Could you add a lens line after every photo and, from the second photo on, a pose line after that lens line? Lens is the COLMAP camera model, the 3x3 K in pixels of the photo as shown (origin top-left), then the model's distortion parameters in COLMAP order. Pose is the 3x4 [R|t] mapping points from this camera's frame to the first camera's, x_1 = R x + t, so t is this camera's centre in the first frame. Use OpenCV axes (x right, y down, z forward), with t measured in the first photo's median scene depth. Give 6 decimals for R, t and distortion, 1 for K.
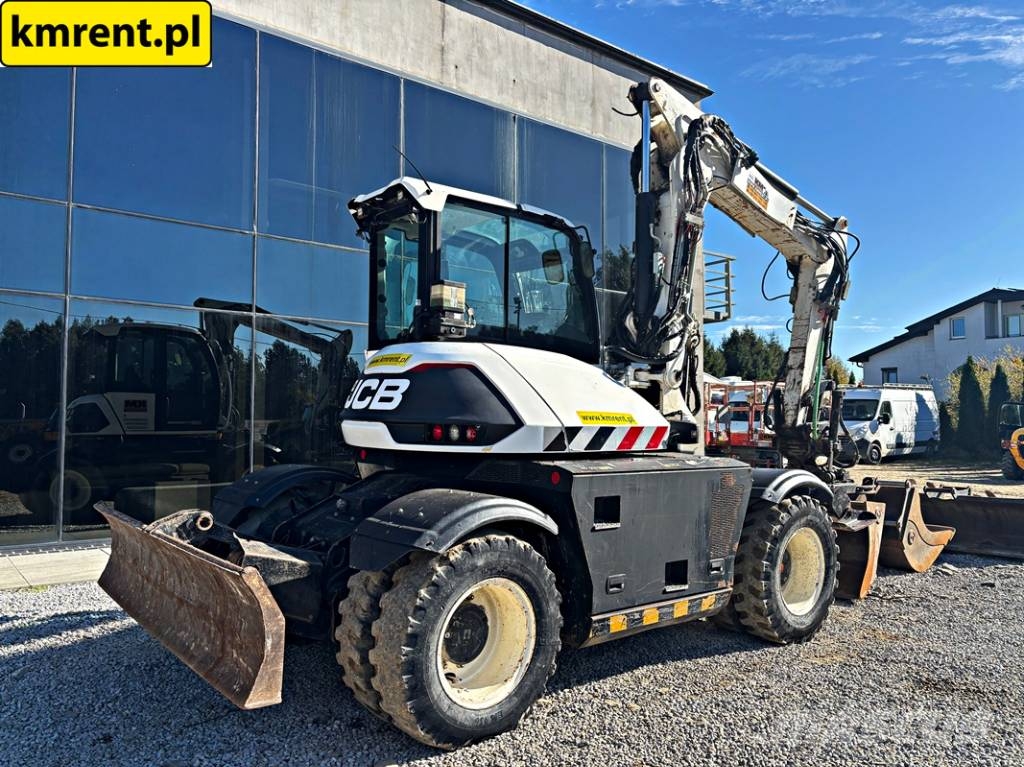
lens RADIAL K [[769.2, 0, 506.8], [0, 769.2, 384.9], [0, 0, 1]] dist [0.048414, -0.046899]
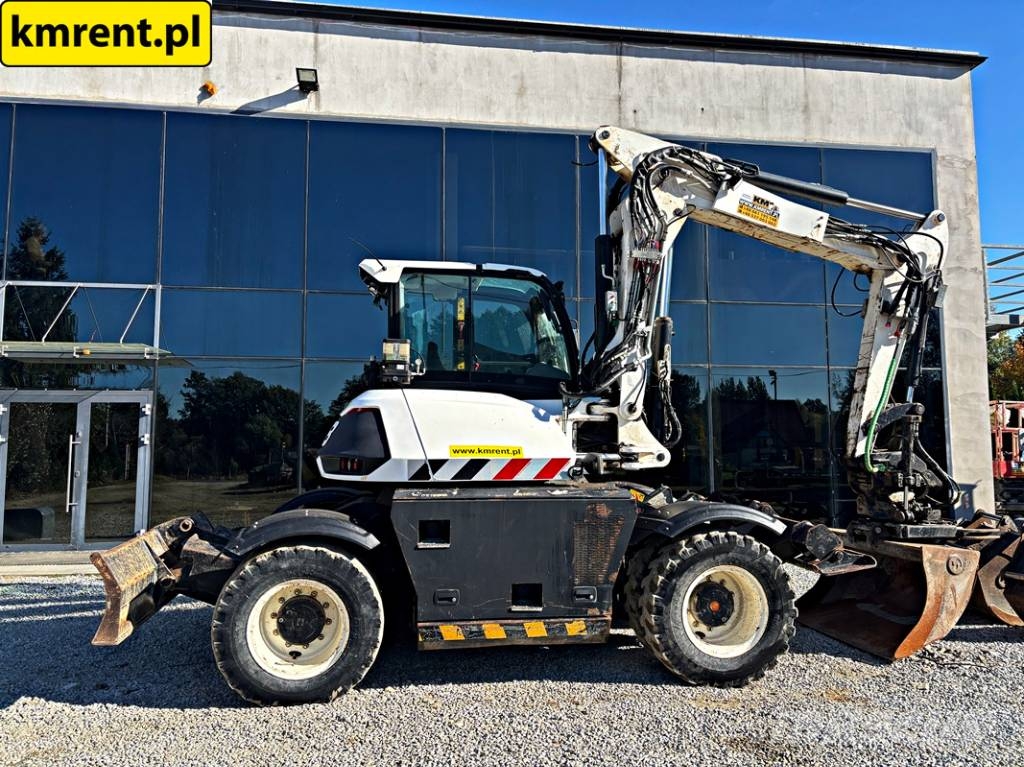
lens RADIAL K [[769.2, 0, 506.8], [0, 769.2, 381.0], [0, 0, 1]] dist [0.048414, -0.046899]
pose [[0.861748, -0.048538, -0.505009, 0.620392], [0.029329, 0.998514, -0.045924, -0.006360], [0.506488, 0.024764, 0.861892, 0.035637]]
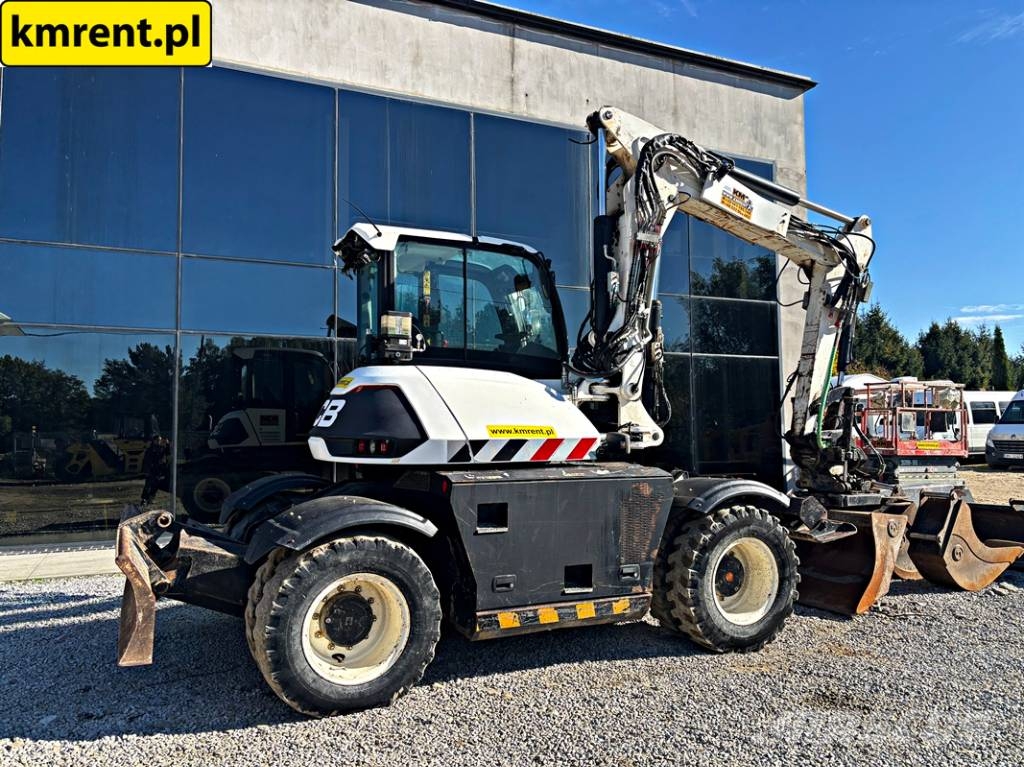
lens RADIAL K [[769.2, 0, 505.1], [0, 769.2, 378.0], [0, 0, 1]] dist [0.048414, -0.046899]
pose [[0.969714, -0.027202, -0.242725, 0.317421], [0.022927, 0.999529, -0.020420, -0.009271], [0.243166, 0.014236, 0.969880, -0.052020]]
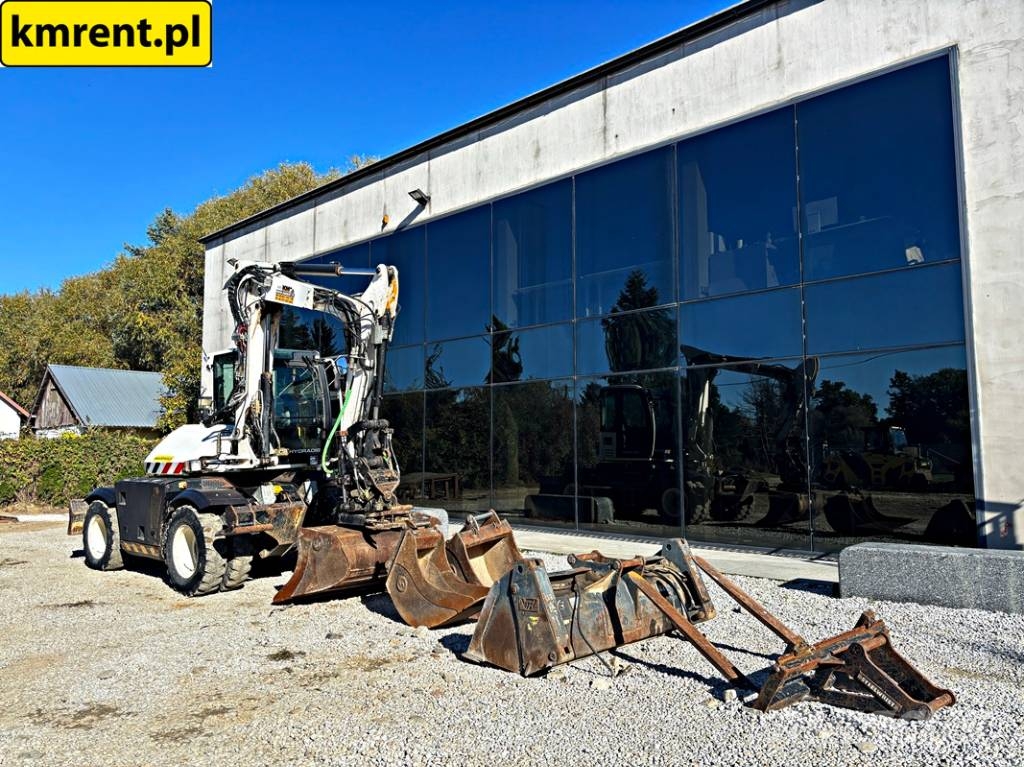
lens RADIAL K [[769.2, 0, 520.3], [0, 769.2, 363.2], [0, 0, 1]] dist [0.048414, -0.046899]
pose [[0.147792, -0.113734, -0.982457, 2.035014], [0.061209, 0.992513, -0.105691, 0.051855], [0.987123, -0.044515, 0.153647, 1.409935]]
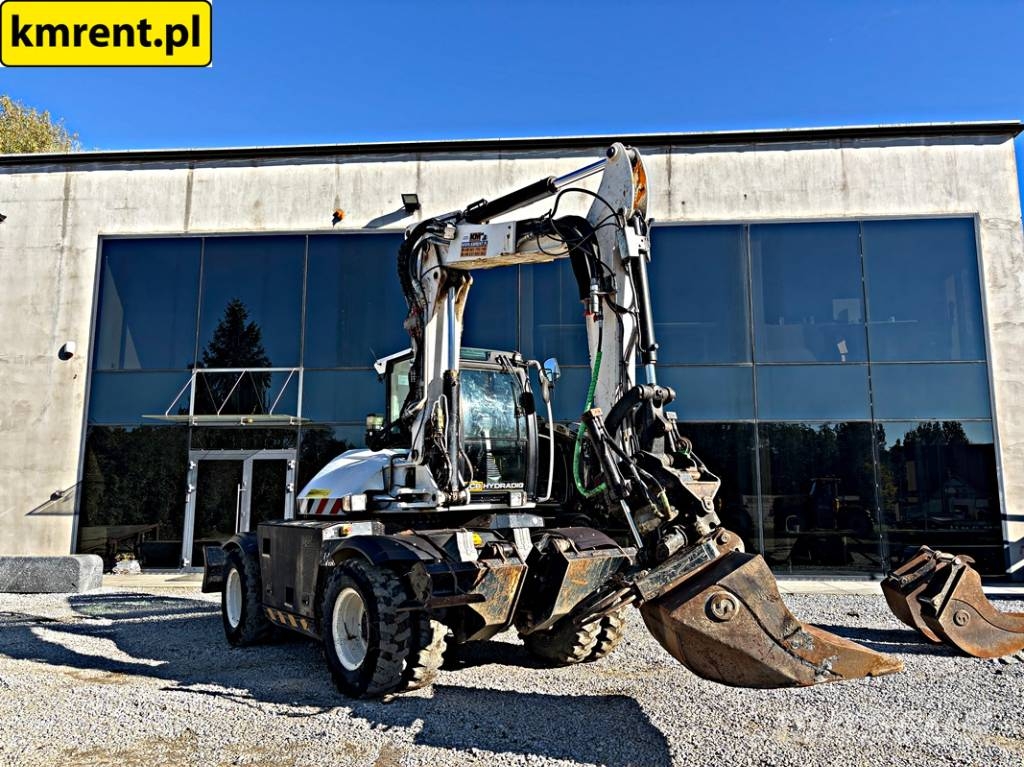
lens RADIAL K [[769.2, 0, 517.5], [0, 769.2, 380.5], [0, 0, 1]] dist [0.048414, -0.046899]
pose [[0.738421, -0.105312, -0.666066, 1.090596], [0.035979, 0.992476, -0.117033, -0.000755], [0.673380, 0.062455, 0.736654, -0.112421]]
